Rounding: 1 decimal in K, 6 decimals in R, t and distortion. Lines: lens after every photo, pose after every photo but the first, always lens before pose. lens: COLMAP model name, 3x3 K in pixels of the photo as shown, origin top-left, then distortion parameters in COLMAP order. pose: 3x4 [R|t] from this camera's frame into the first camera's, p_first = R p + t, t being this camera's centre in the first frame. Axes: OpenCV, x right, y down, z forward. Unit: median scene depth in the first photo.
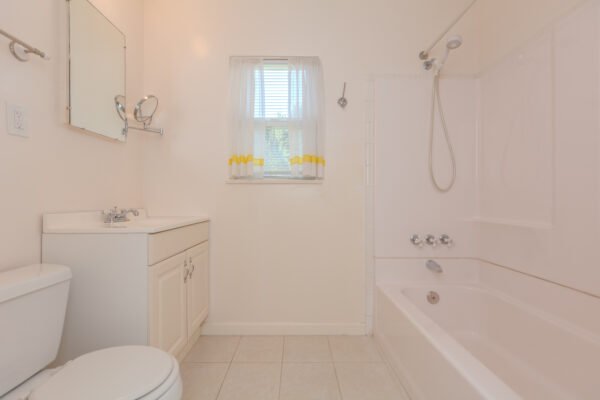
lens RADIAL K [[266.7, 0, 300.0], [0, 266.7, 200.0], [0, 0, 1]] dist [-0.000552, 0.000034]
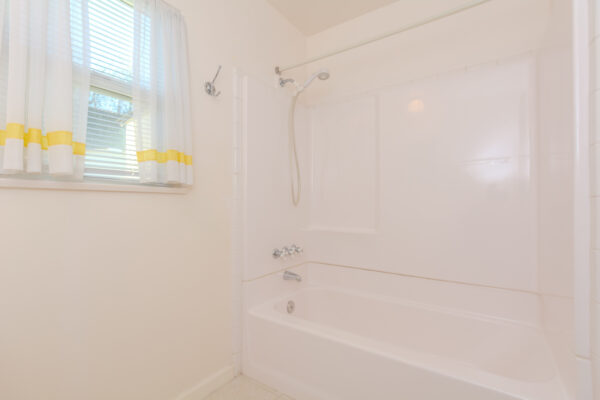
lens RADIAL K [[266.7, 0, 300.0], [0, 266.7, 200.0], [0, 0, 1]] dist [-0.000552, 0.000034]
pose [[0.573382, 0.011689, 0.819204, -0.329287], [0.002212, 0.999872, -0.015815, -0.034015], [-0.819285, 0.010880, 0.573284, 0.361076]]
